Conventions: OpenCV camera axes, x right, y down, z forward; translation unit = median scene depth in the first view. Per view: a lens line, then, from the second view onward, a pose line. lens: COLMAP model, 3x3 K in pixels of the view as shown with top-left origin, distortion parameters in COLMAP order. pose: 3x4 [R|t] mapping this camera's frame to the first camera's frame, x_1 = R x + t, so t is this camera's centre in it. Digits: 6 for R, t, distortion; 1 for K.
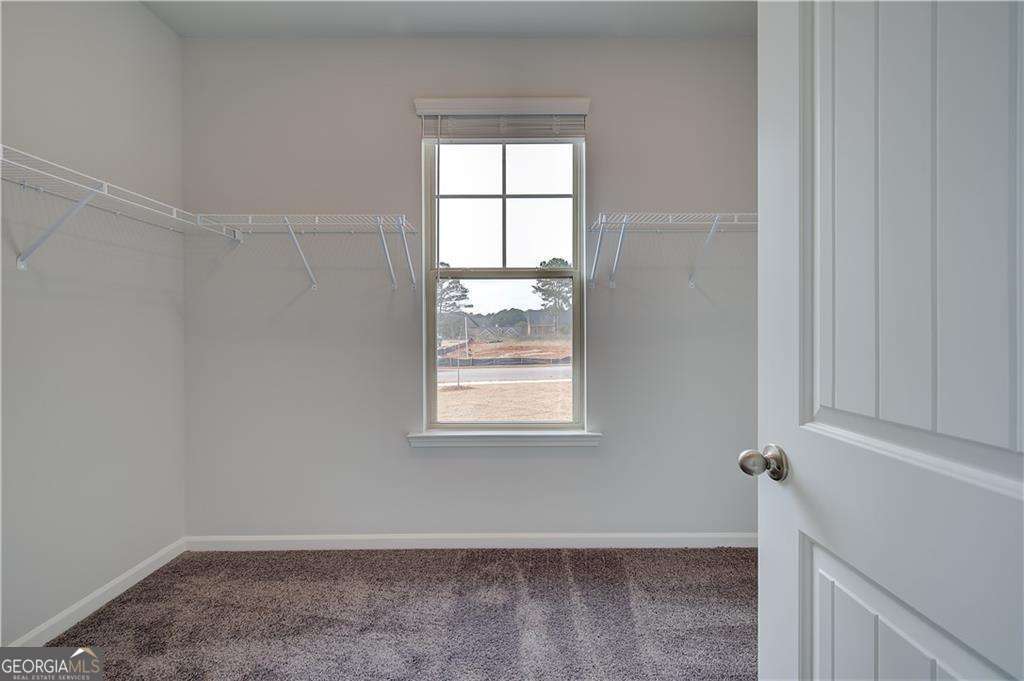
lens RADIAL K [[410.9, 0, 513.0], [0, 410.9, 336.2], [0, 0, 1]] dist [0.002074, -0.000560]
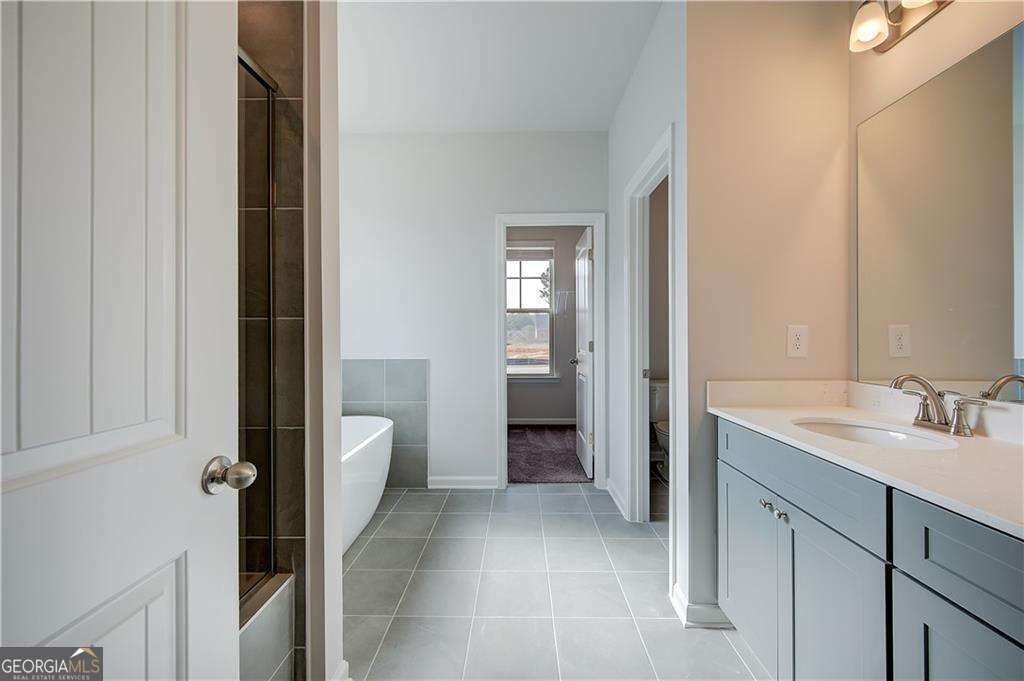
lens RADIAL K [[417.3, 0, 509.1], [0, 417.3, 335.8], [0, 0, 1]] dist [0.017349, 0.000087]
pose [[0.999633, 0.002056, -0.027024, -0.001972], [-0.002312, 0.999953, -0.009442, 0.001193], [0.027004, 0.009501, 0.999590, -0.122194]]
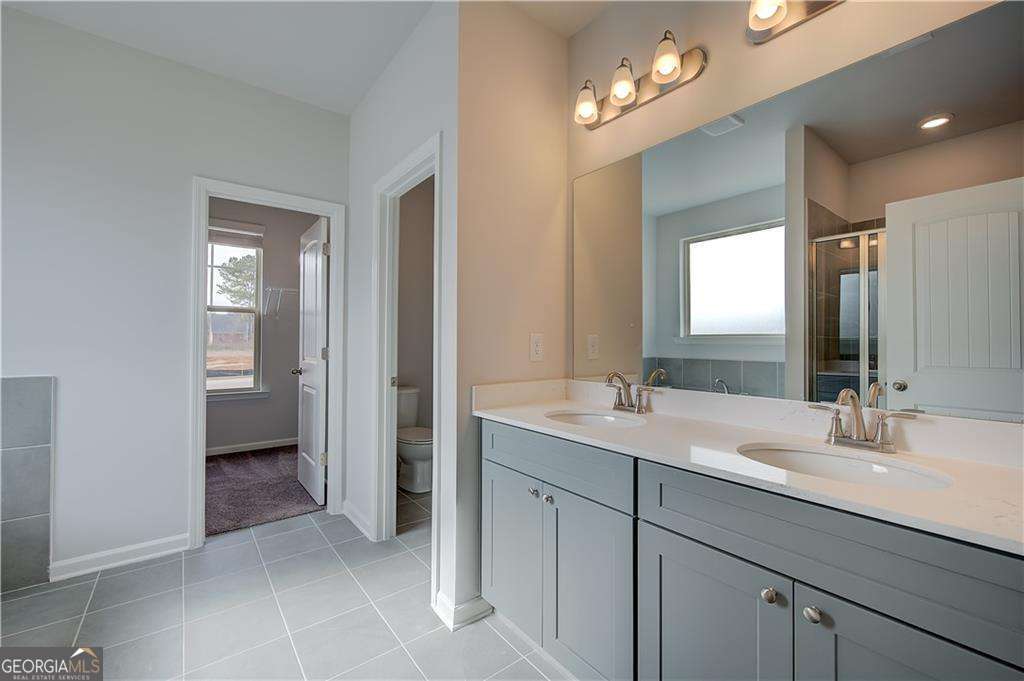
lens RADIAL K [[425.9, 0, 514.1], [0, 425.9, 335.6], [0, 0, 1]] dist [0.001221, -0.000223]
pose [[0.790595, 0.018008, 0.612075, -0.010016], [-0.002838, 0.999665, -0.025745, 0.001167], [-0.612333, 0.018616, 0.790380, -0.115337]]
